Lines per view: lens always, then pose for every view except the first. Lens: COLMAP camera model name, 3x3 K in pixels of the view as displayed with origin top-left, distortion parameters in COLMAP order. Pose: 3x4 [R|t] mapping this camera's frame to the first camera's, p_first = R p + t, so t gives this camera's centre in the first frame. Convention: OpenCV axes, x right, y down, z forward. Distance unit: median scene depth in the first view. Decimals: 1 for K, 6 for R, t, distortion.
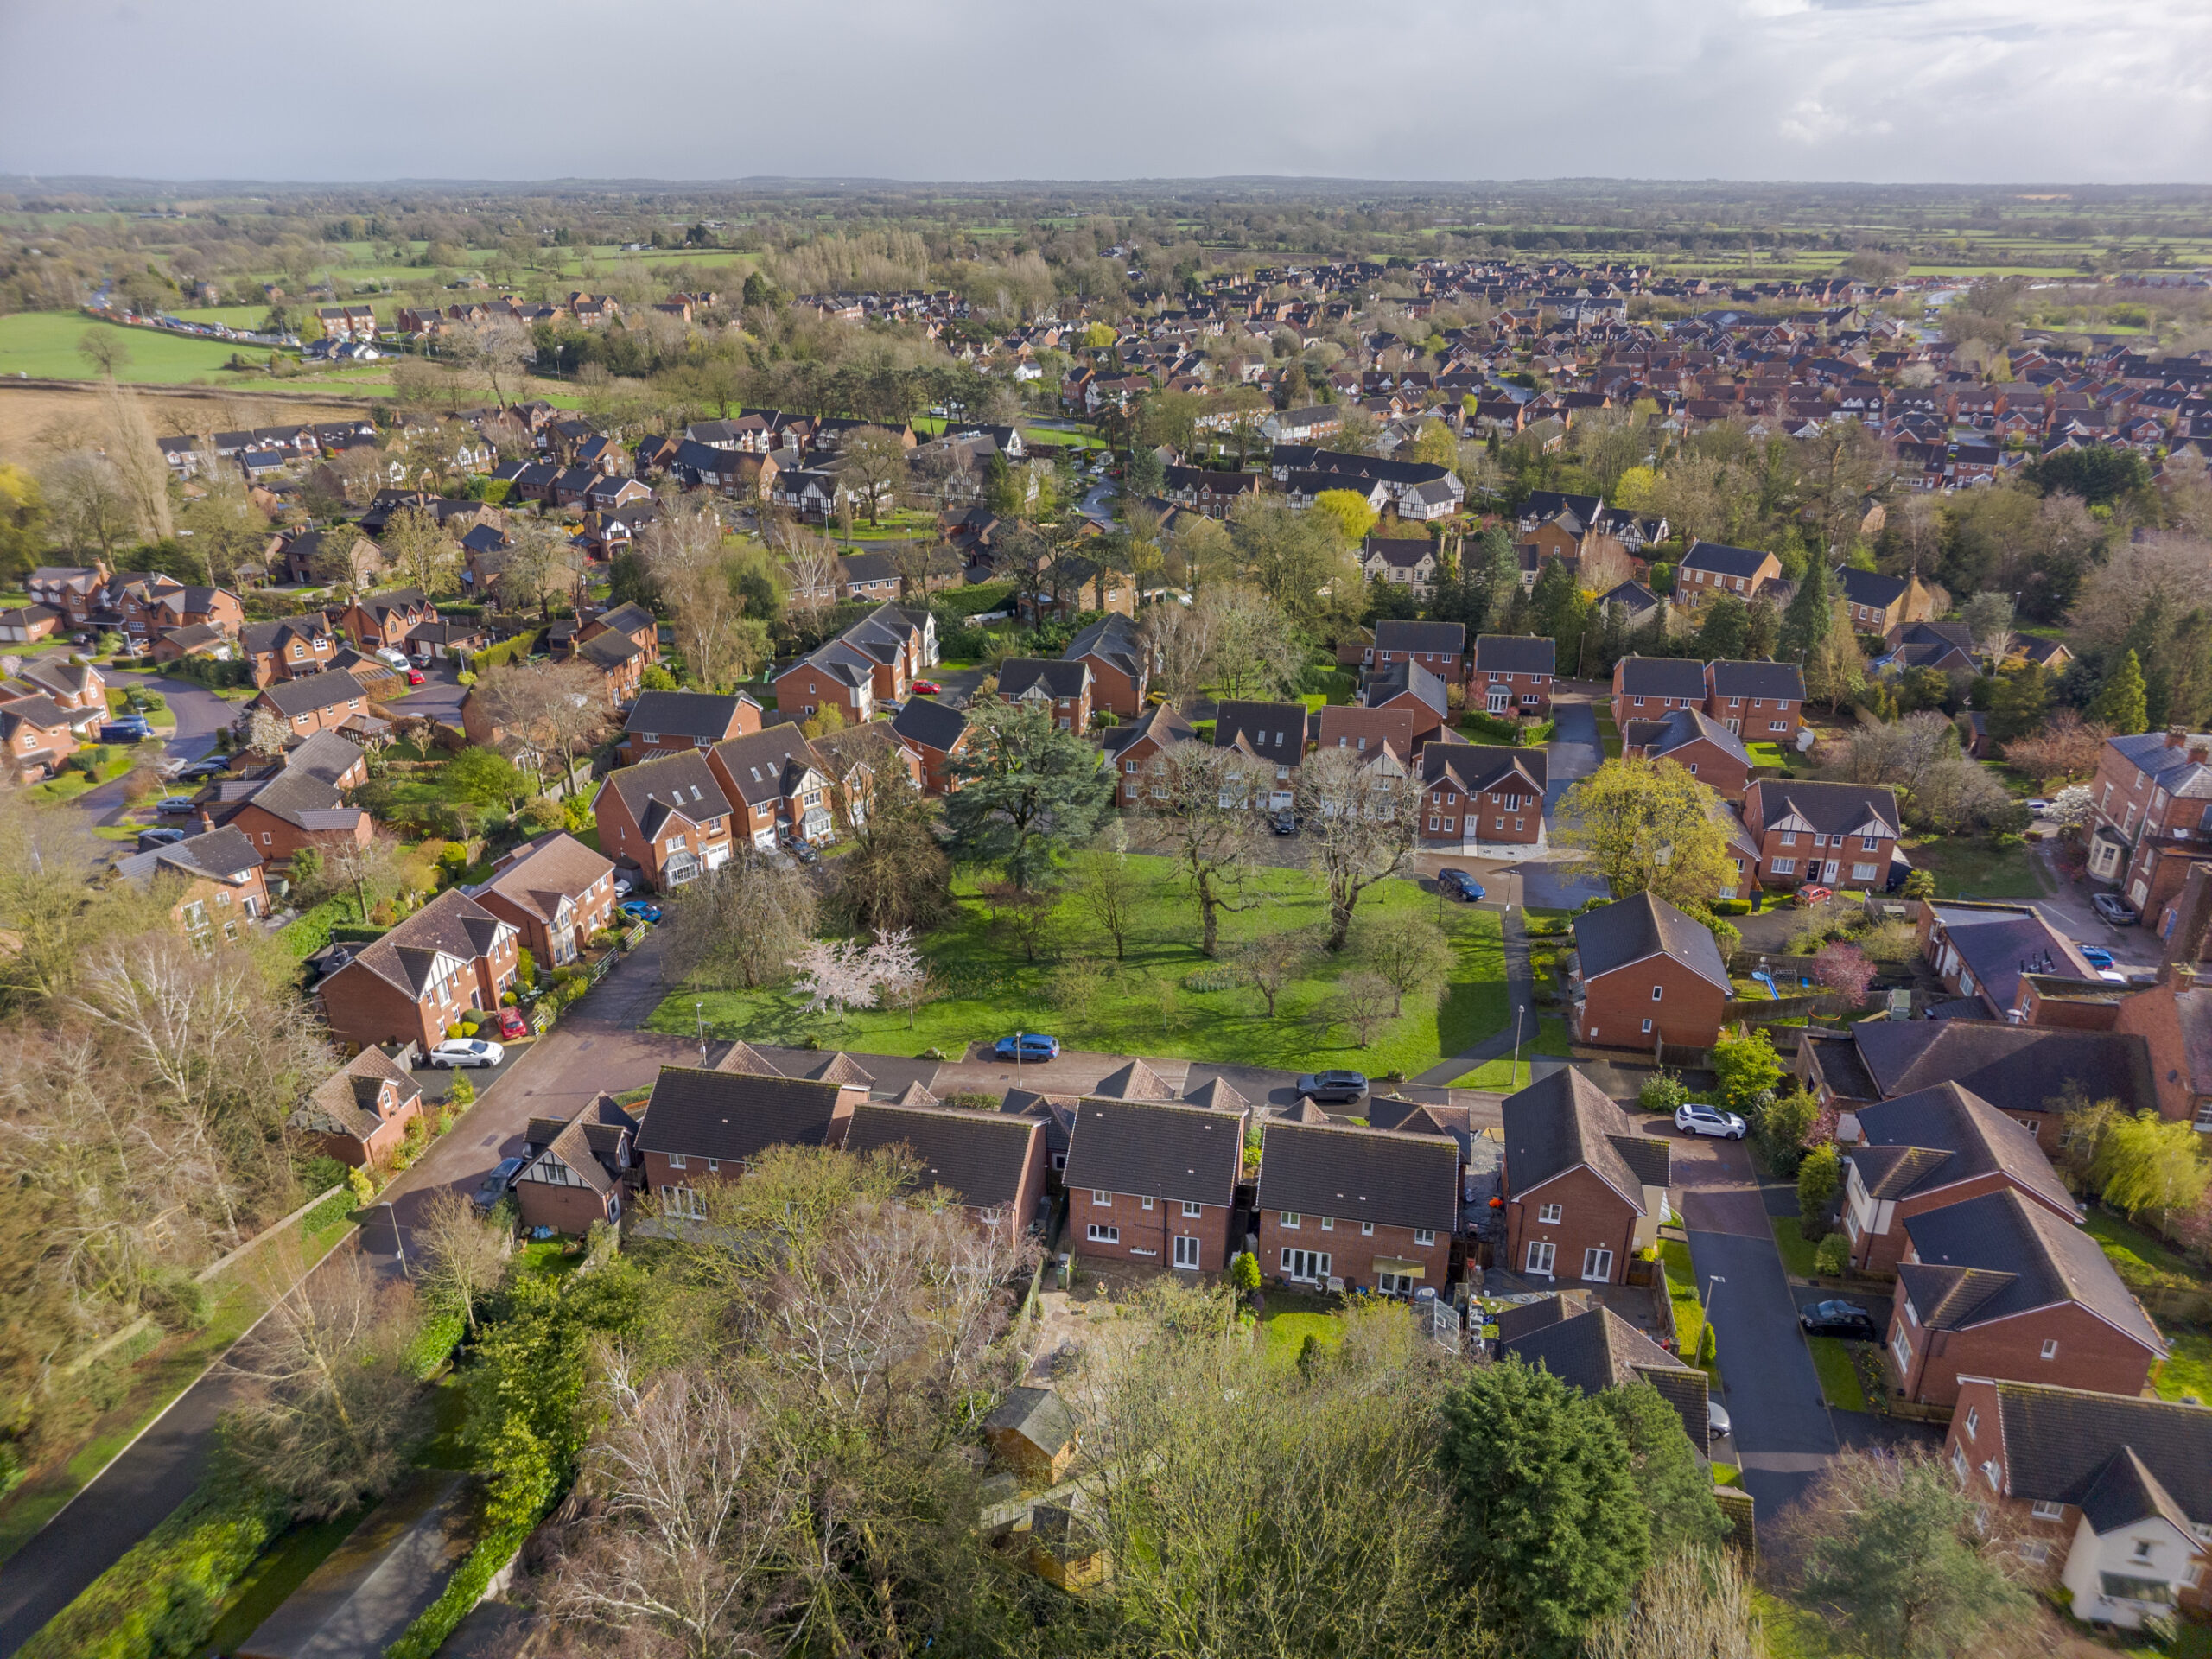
lens RADIAL K [[1498.1, 0, 1106.0], [0, 1498.1, 829.5], [0, 0, 1]] dist [0.057484, -0.100971]
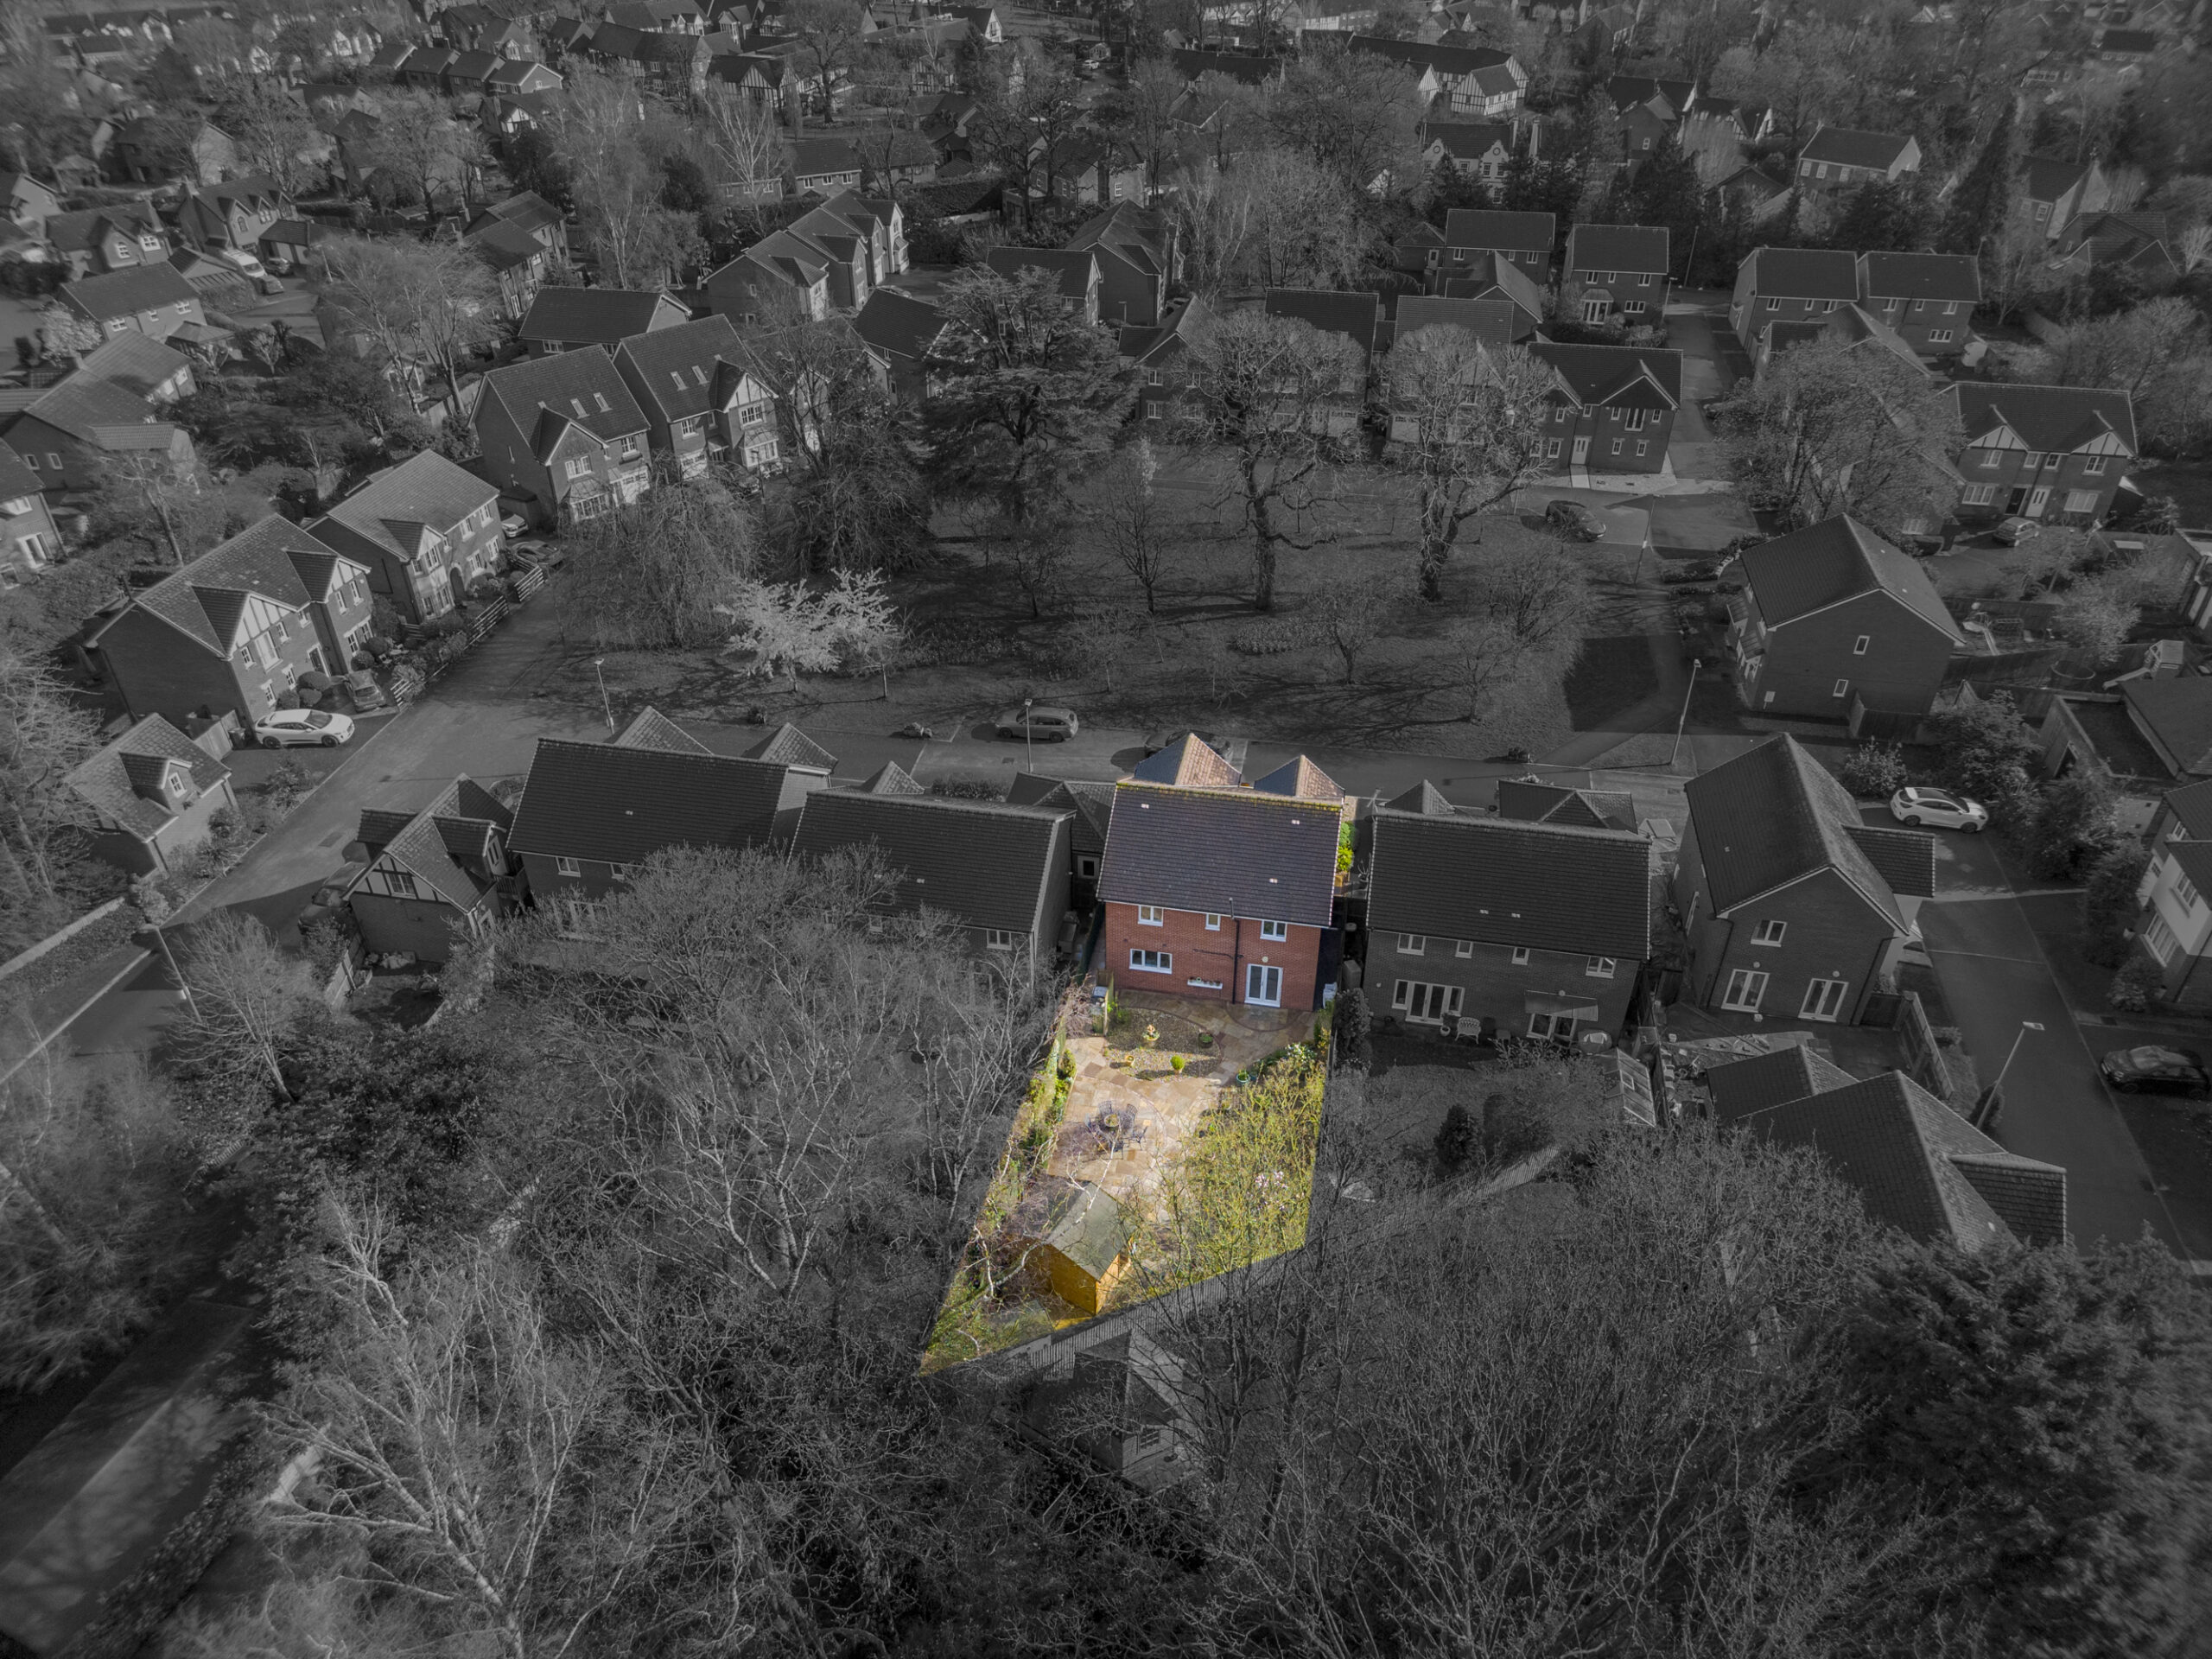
lens RADIAL K [[1528.8, 0, 1106.0], [0, 1528.8, 829.5], [0, 0, 1]] dist [0.003986, -0.000067]
pose [[0.999950, -0.003523, 0.009392, -0.021708], [0.001591, 0.980154, 0.198231, 0.040444], [-0.009904, -0.198207, 0.980110, 0.198941]]
